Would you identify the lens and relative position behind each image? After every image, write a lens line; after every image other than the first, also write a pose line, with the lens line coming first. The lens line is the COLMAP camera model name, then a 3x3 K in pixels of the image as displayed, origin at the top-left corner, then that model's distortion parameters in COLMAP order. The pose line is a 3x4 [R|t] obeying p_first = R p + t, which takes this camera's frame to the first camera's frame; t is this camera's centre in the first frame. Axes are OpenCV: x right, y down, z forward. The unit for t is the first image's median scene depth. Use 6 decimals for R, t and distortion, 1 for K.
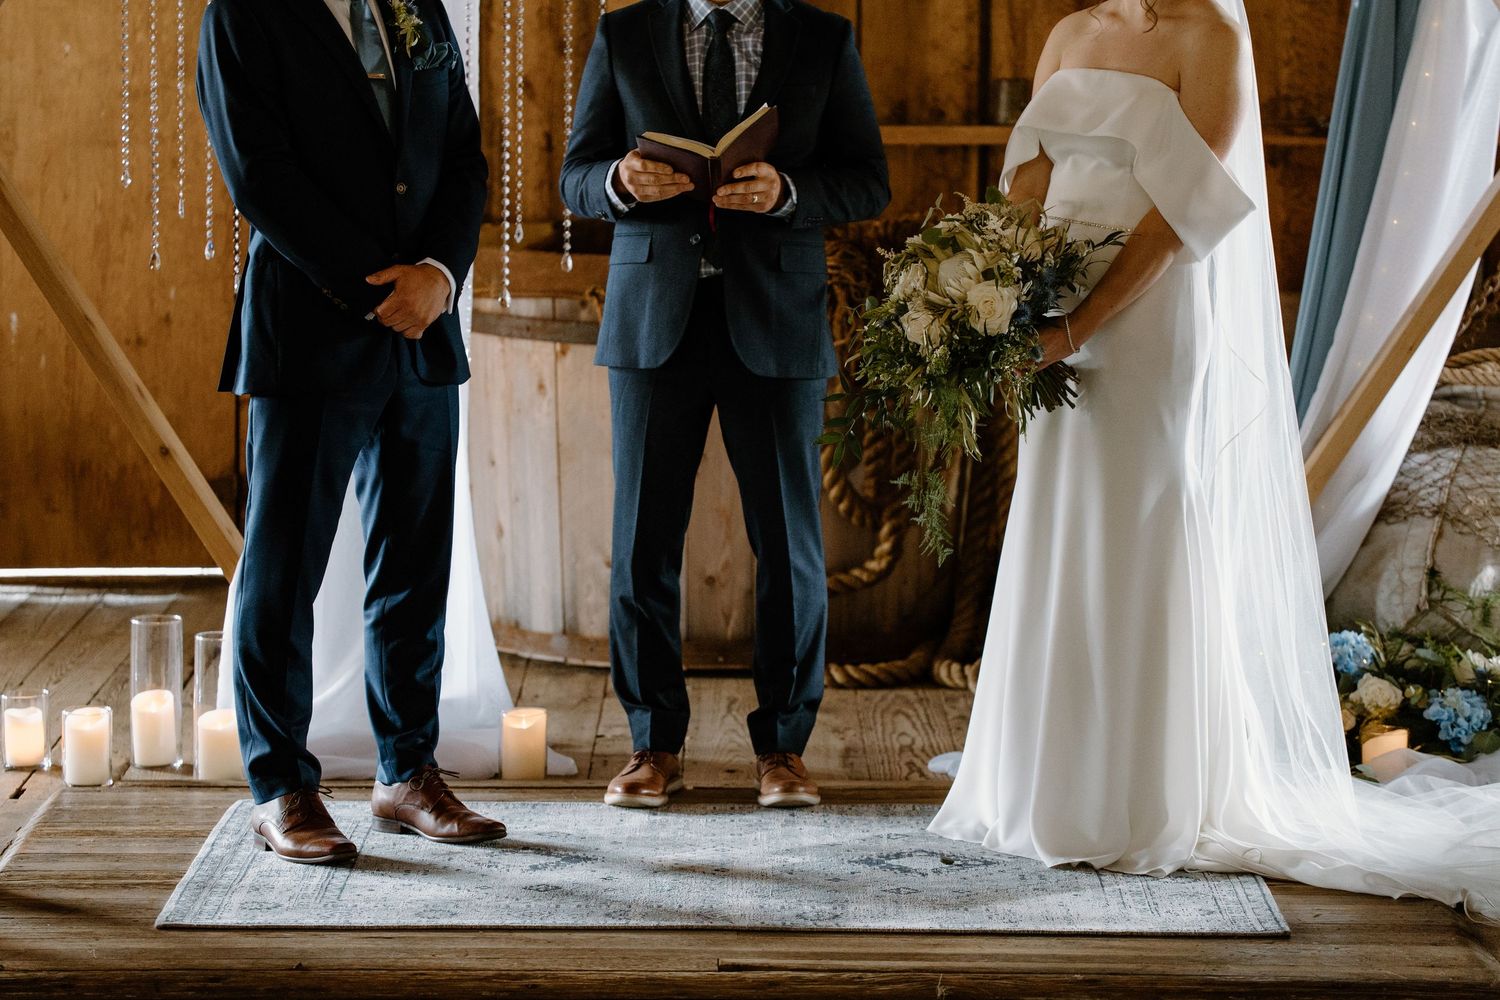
lens RADIAL K [[4564.7, 0, 702.6], [0, 4564.7, 409.6], [0, 0, 1]] dist [0.140520, 1.428445]
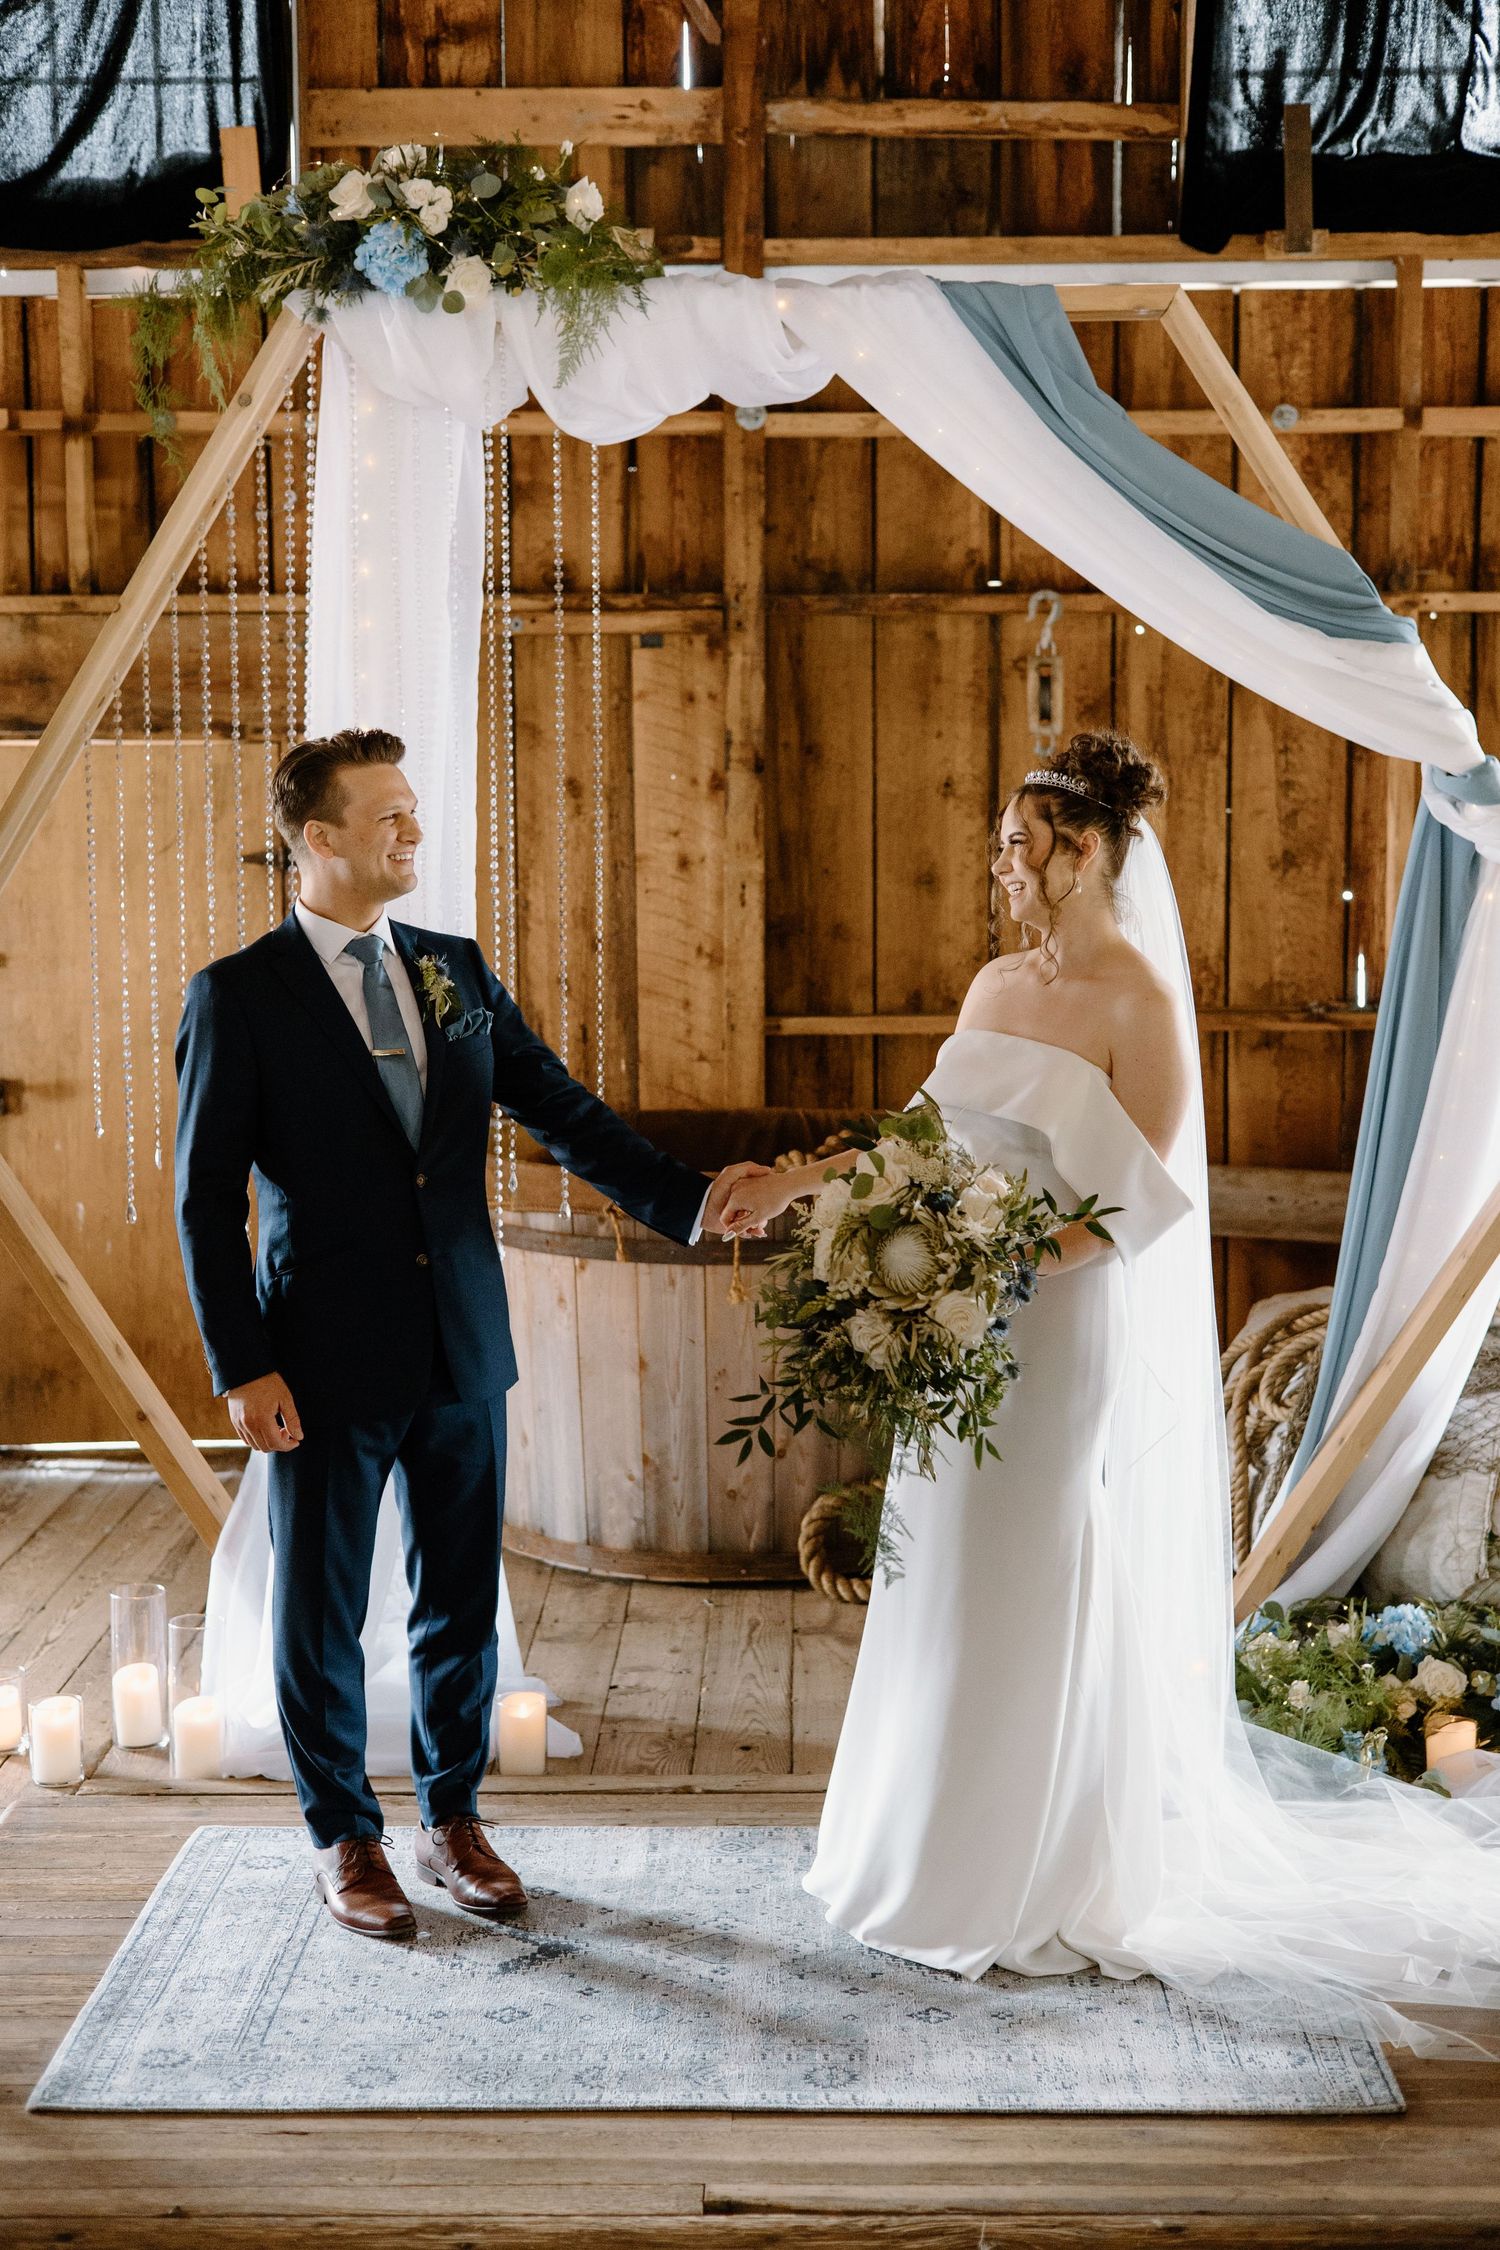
lens RADIAL K [[3218.0, 0, 757.6], [0, 3218.0, 1124.6], [0, 0, 1]] dist [0.104330, -0.284631]
pose [[0.999908, -0.012292, -0.005716, 0.014227], [0.012307, 0.999921, 0.002616, -0.052025], [0.005683, -0.002686, 0.999980, 0.338526]]
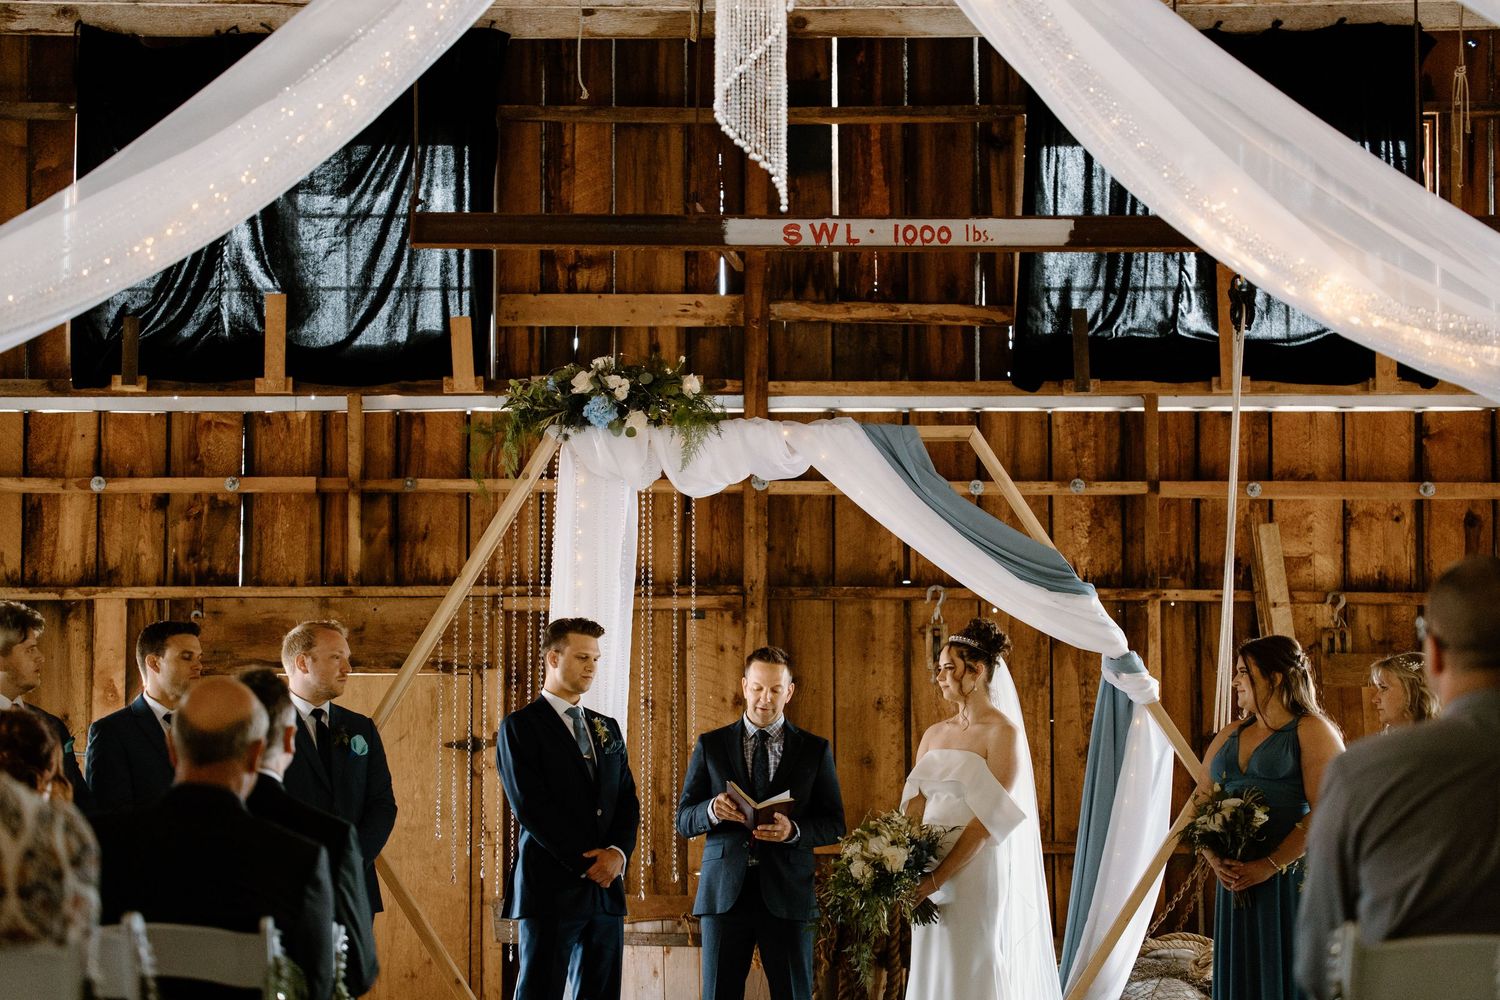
lens RADIAL K [[4564.7, 0, 702.6], [0, 4564.7, 409.6], [0, 0, 1]] dist [0.140520, 1.428445]
pose [[0.999976, -0.006878, -0.000879, -0.016230], [0.006508, 0.974697, -0.223437, 0.206380], [0.002394, 0.223425, 0.974718, -0.895955]]
